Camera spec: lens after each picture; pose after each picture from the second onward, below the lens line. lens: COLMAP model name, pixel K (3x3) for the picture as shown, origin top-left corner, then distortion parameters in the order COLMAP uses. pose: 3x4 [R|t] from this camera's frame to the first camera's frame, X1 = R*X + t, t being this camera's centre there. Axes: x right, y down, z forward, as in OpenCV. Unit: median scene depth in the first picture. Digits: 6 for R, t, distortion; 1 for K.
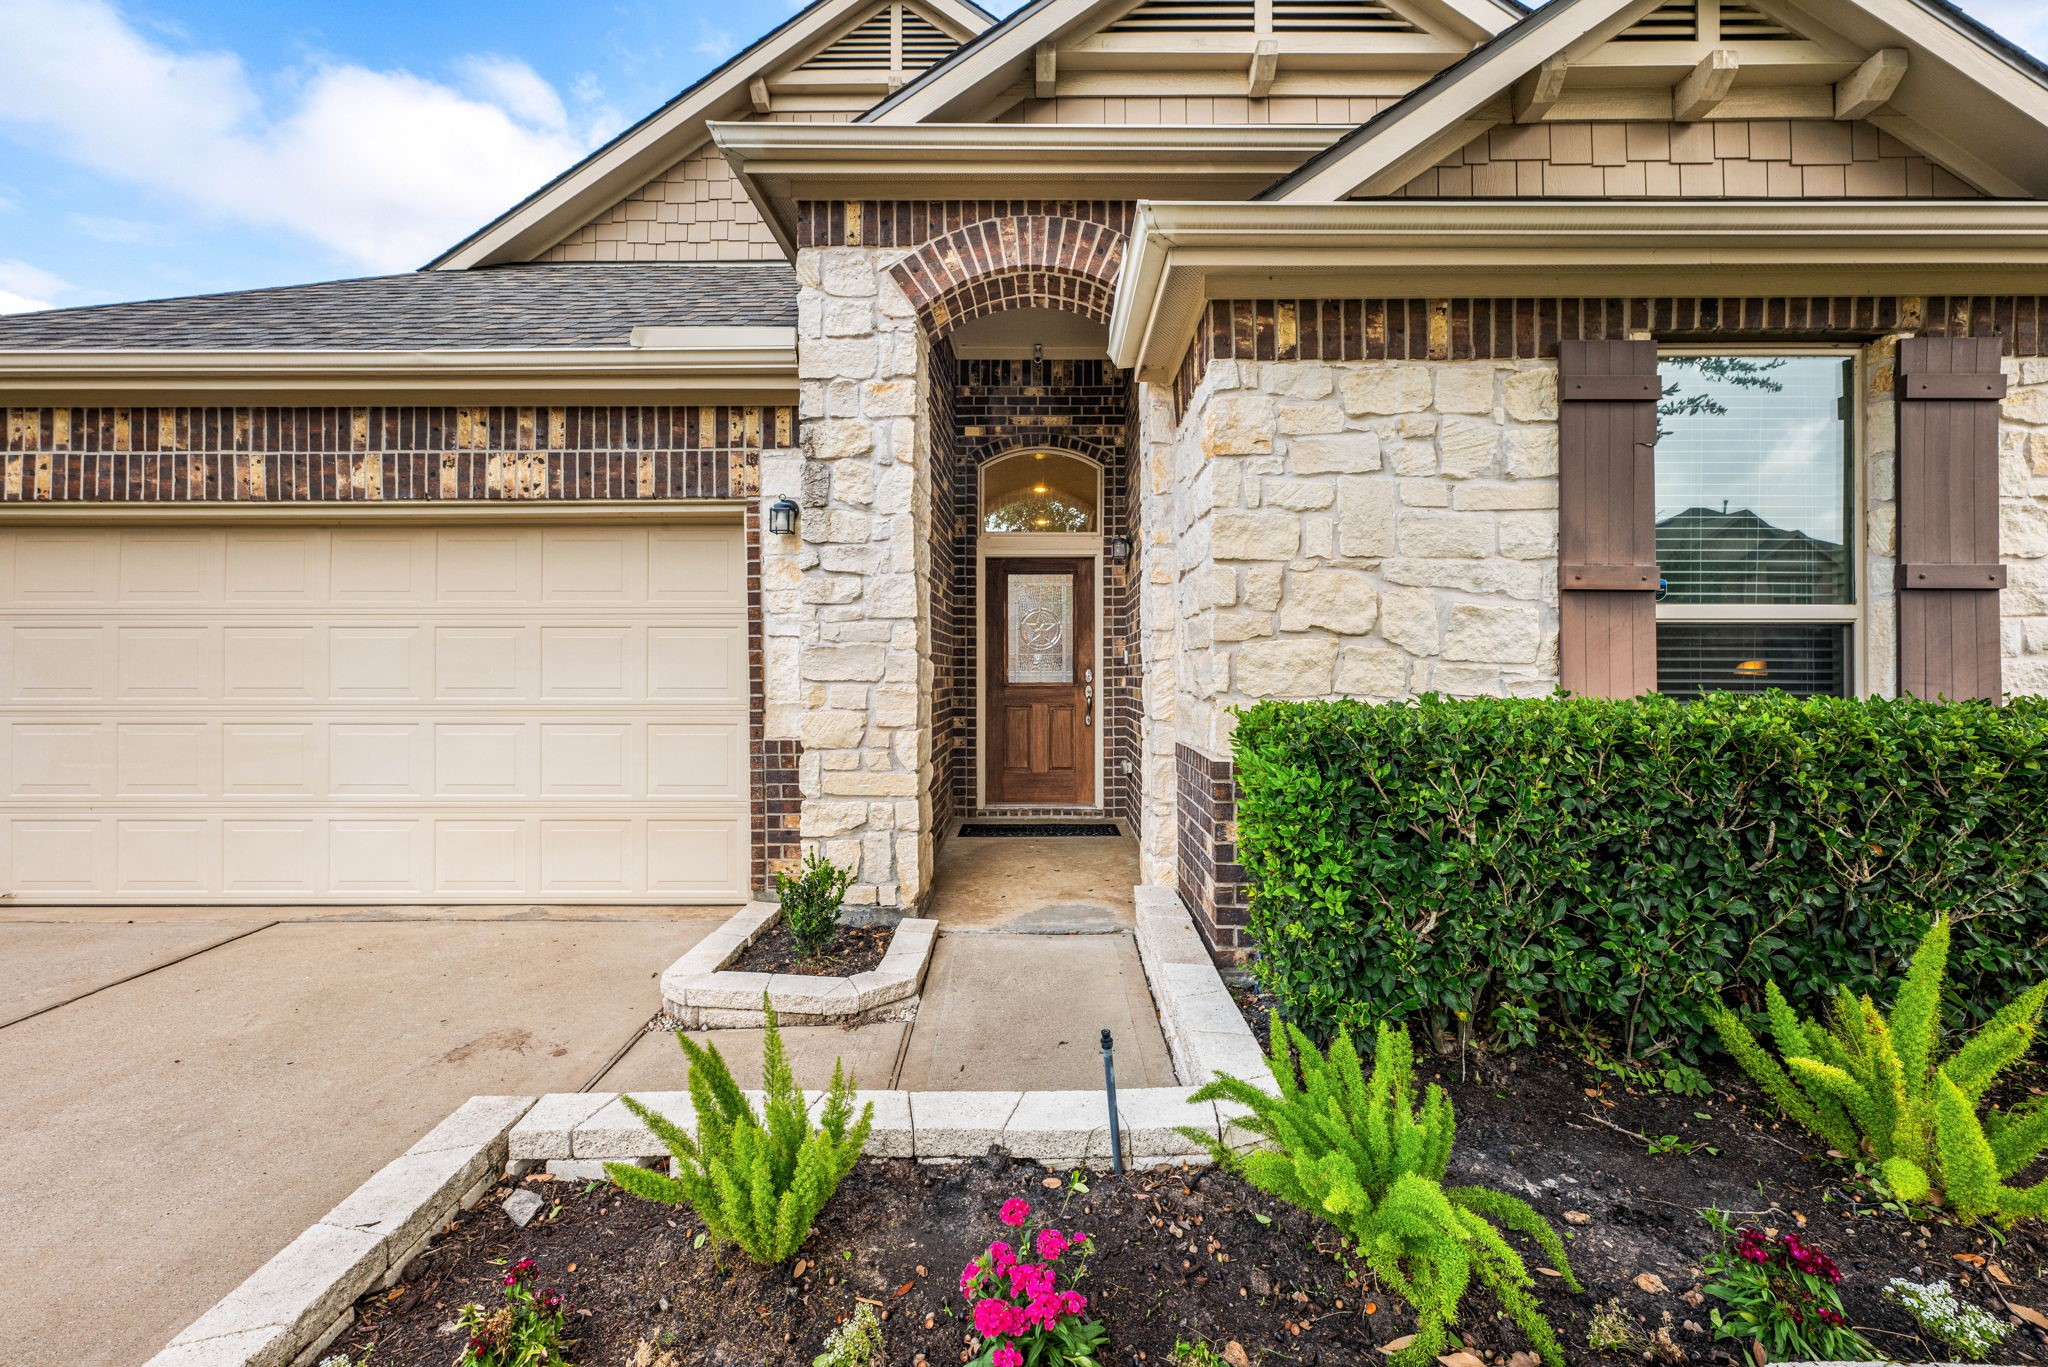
lens RADIAL K [[833.6, 0, 1024.0], [0, 833.6, 683.5], [0, 0, 1]] dist [0.003781, -0.000582]
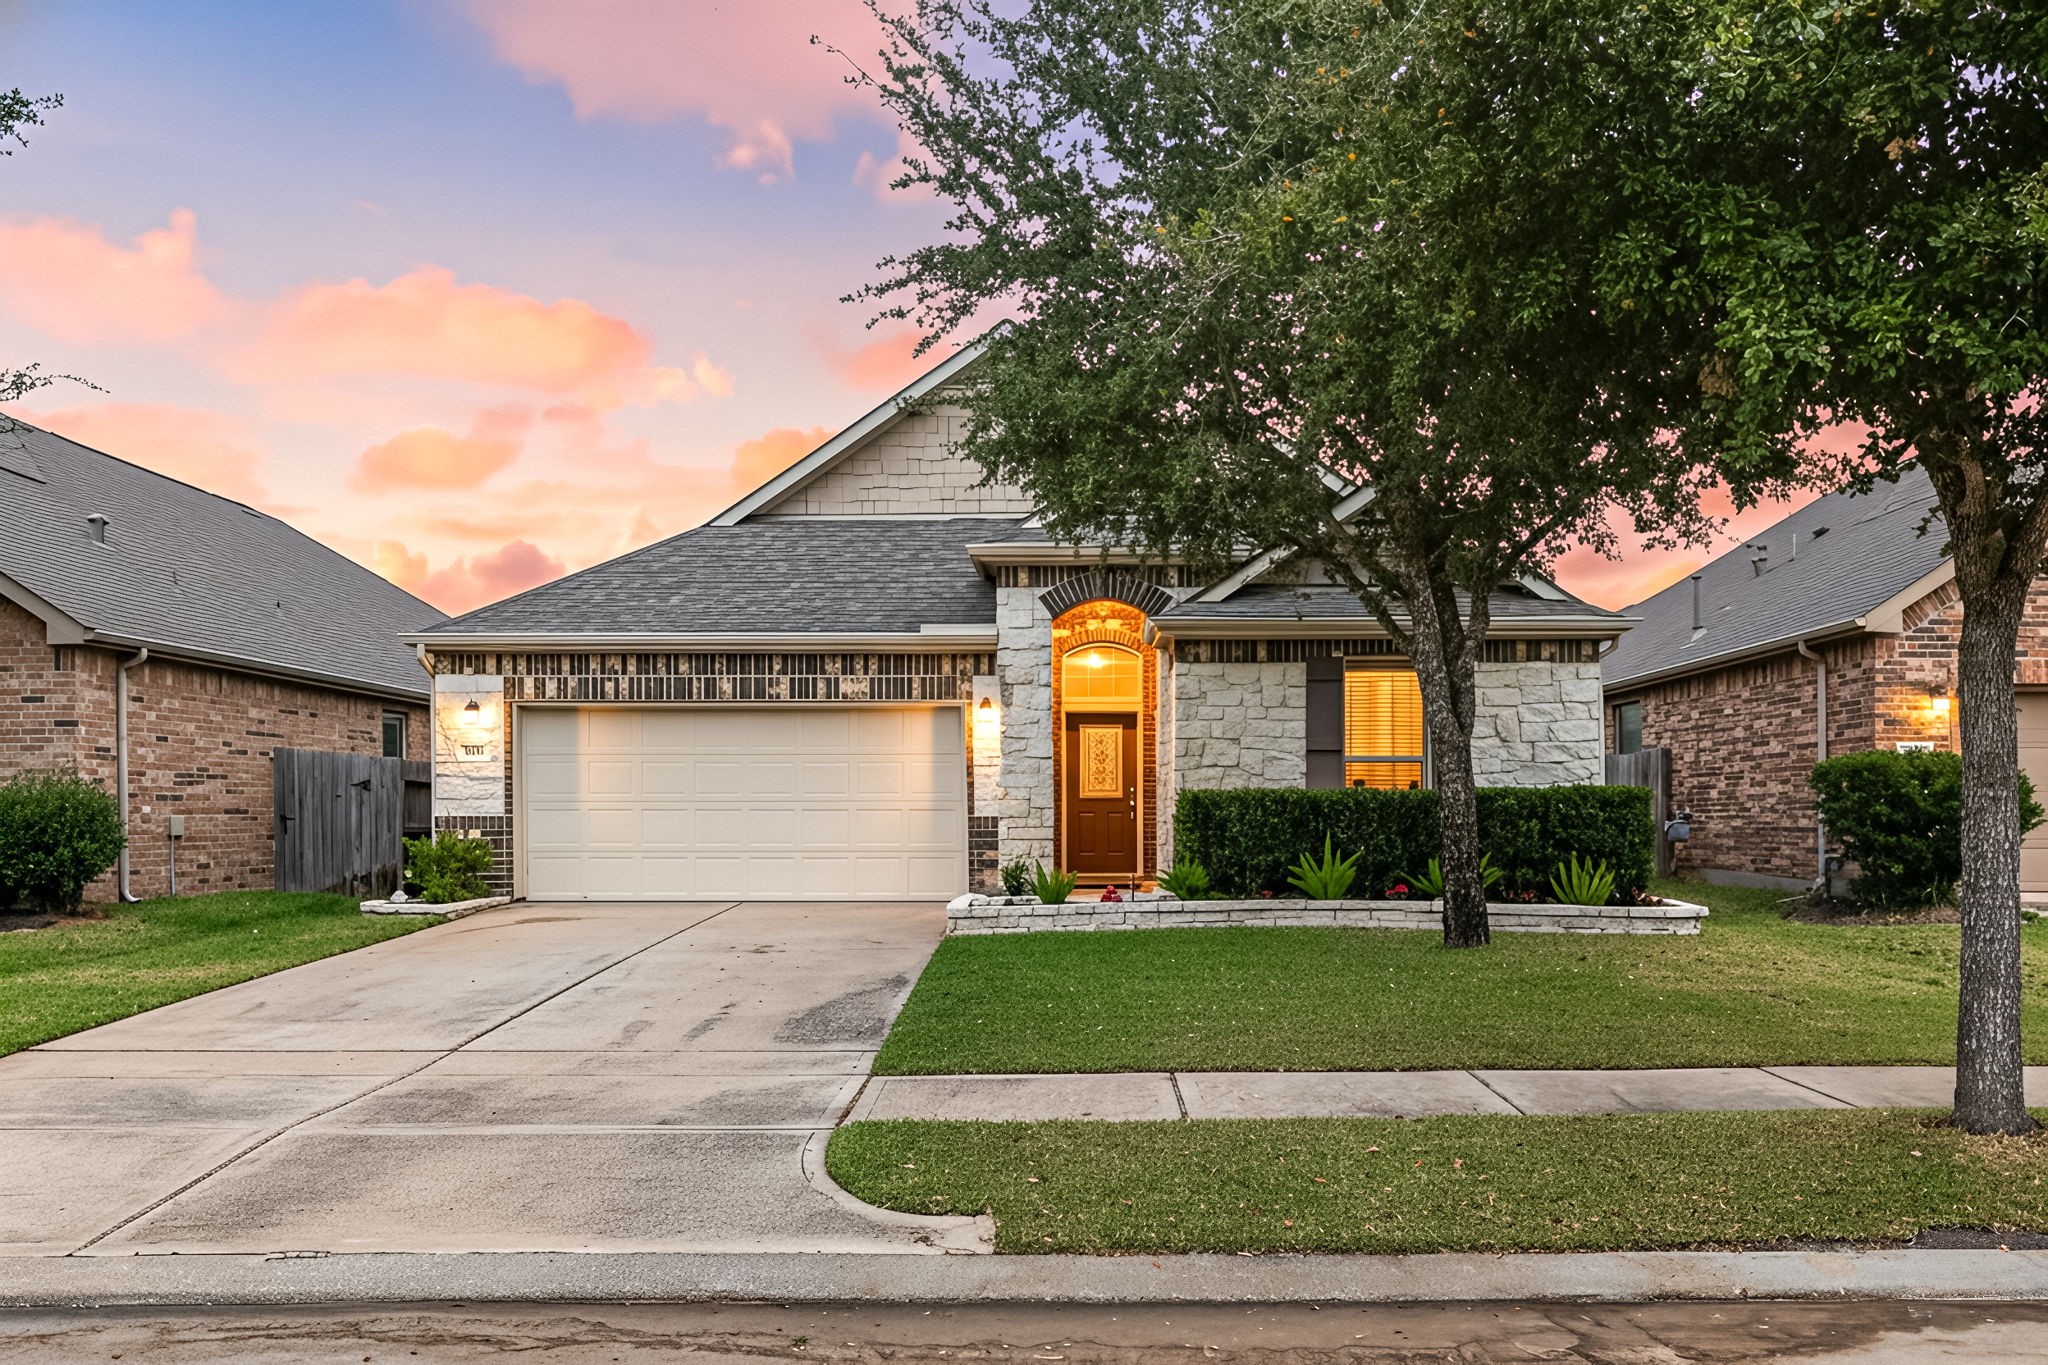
lens RADIAL K [[1366.6, 0, 1015.7], [0, 1366.6, 822.5], [0, 0, 1]] dist [0.008121, -0.000195]
pose [[0.999907, 0.001181, -0.013550, -0.160693], [-0.001219, 0.999995, -0.002809, 0.093839], [0.013547, 0.002825, 0.999904, -2.388869]]
